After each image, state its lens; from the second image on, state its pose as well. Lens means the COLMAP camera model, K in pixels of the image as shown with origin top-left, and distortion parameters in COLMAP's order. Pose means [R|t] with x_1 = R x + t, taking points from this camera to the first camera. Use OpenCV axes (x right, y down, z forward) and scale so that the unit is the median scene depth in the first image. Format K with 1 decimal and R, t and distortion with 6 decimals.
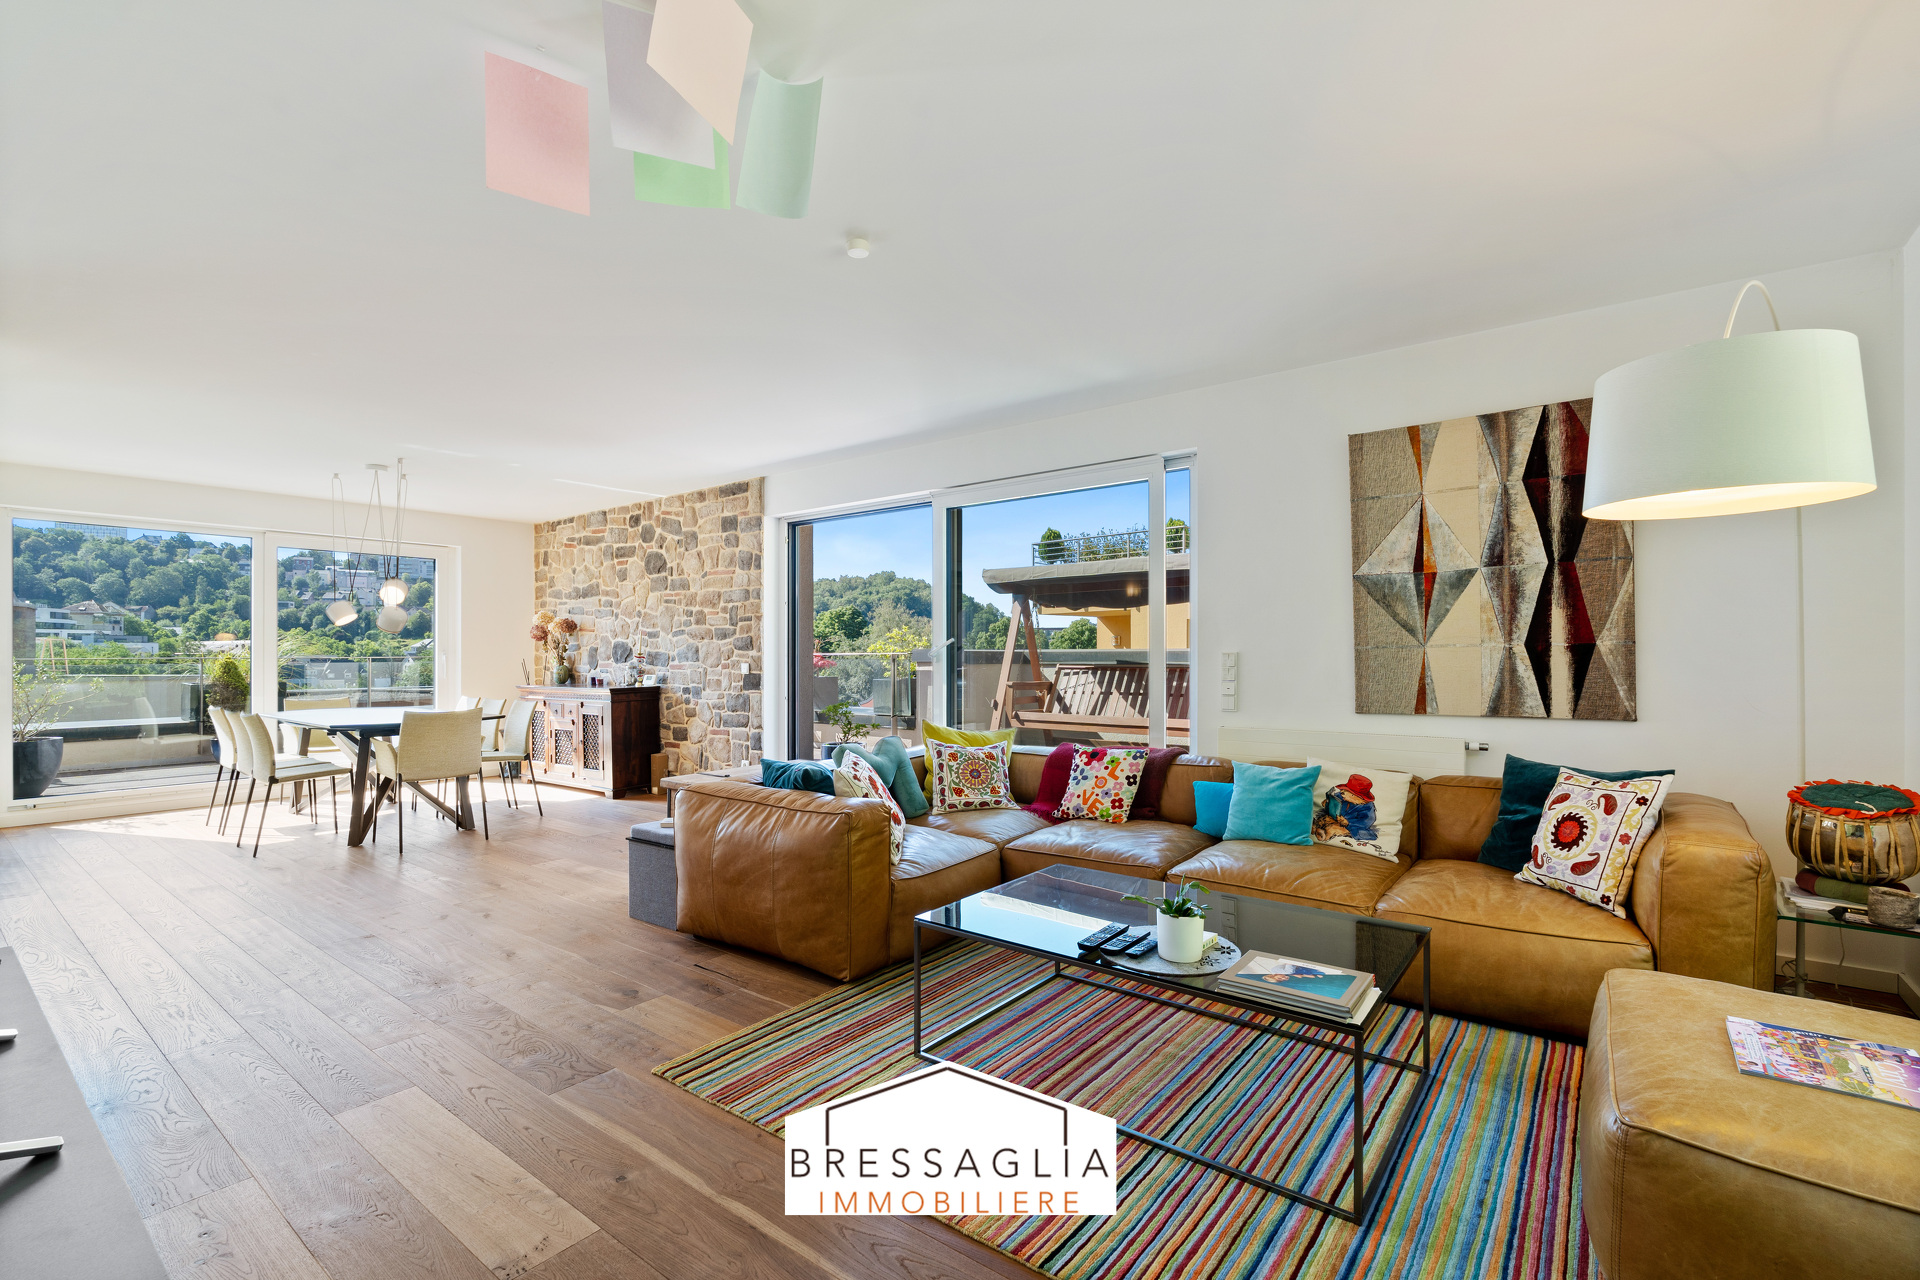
lens RADIAL K [[853.3, 0, 965.4], [0, 853.3, 637.0], [0, 0, 1]] dist [-0.012504, 0.001047]
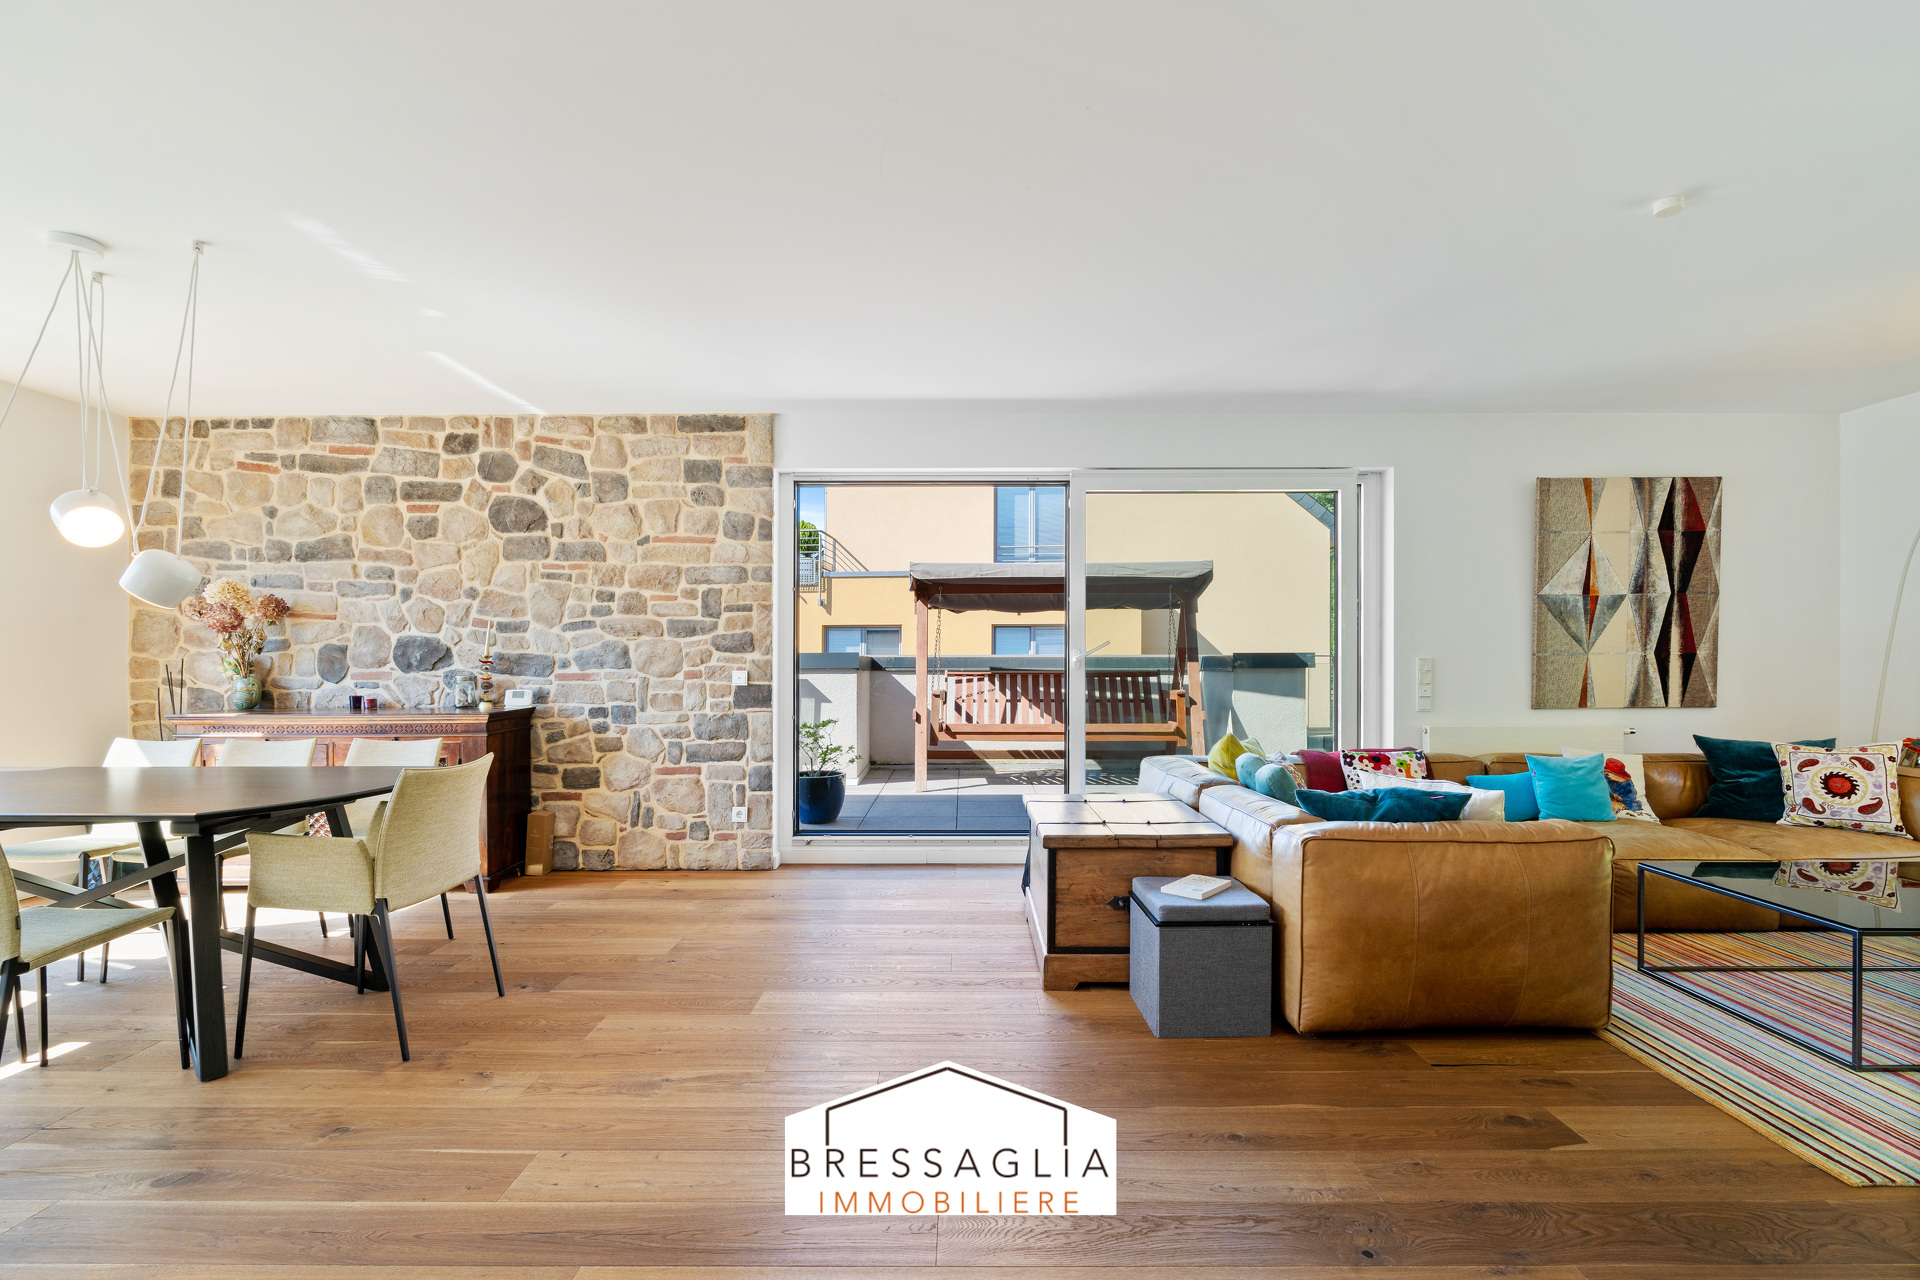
lens RADIAL K [[853.3, 0, 965.1], [0, 853.3, 650.4], [0, 0, 1]] dist [-0.012504, 0.001047]
pose [[0.792551, 0.010833, 0.609709, -0.540763], [-0.015020, 0.999886, 0.001758, 0.009775], [-0.609620, -0.010551, 0.792623, 0.319770]]
